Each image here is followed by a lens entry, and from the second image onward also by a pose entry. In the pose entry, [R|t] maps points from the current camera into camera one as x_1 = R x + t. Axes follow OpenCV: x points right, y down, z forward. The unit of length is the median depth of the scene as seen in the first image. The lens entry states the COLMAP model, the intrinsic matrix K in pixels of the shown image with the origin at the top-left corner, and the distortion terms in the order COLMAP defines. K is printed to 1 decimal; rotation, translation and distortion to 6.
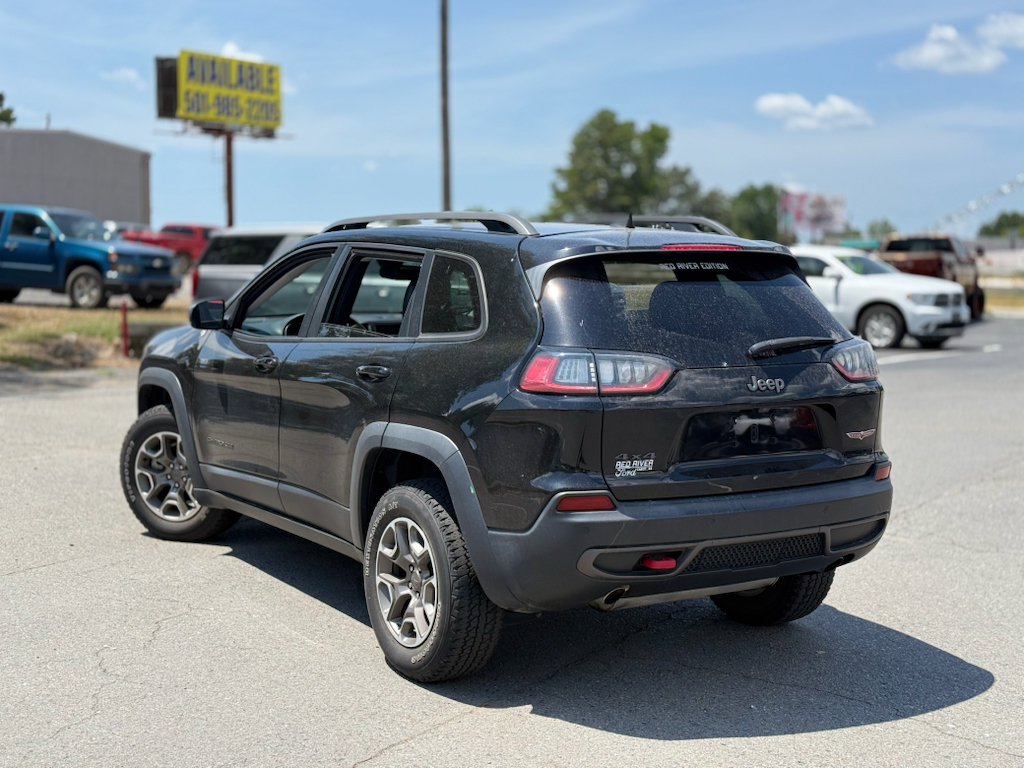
lens RADIAL K [[1490.0, 0, 547.9], [0, 1490.0, 380.6], [0, 0, 1]] dist [0.155802, -0.134115]
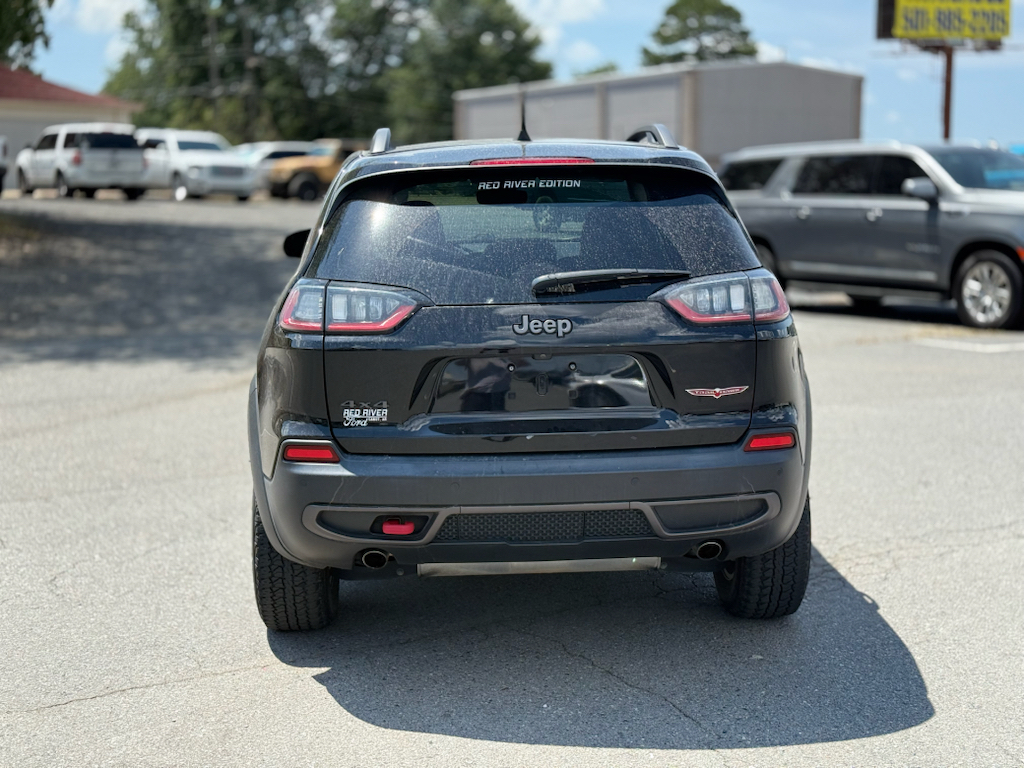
lens RADIAL K [[1490.0, 0, 547.9], [0, 1490.0, 380.6], [0, 0, 1]] dist [0.155802, -0.134115]
pose [[0.857195, 0.044911, -0.513030, 0.559675], [-0.019622, 0.998315, 0.054609, -0.012297], [0.514618, -0.036744, 0.856632, 0.282216]]
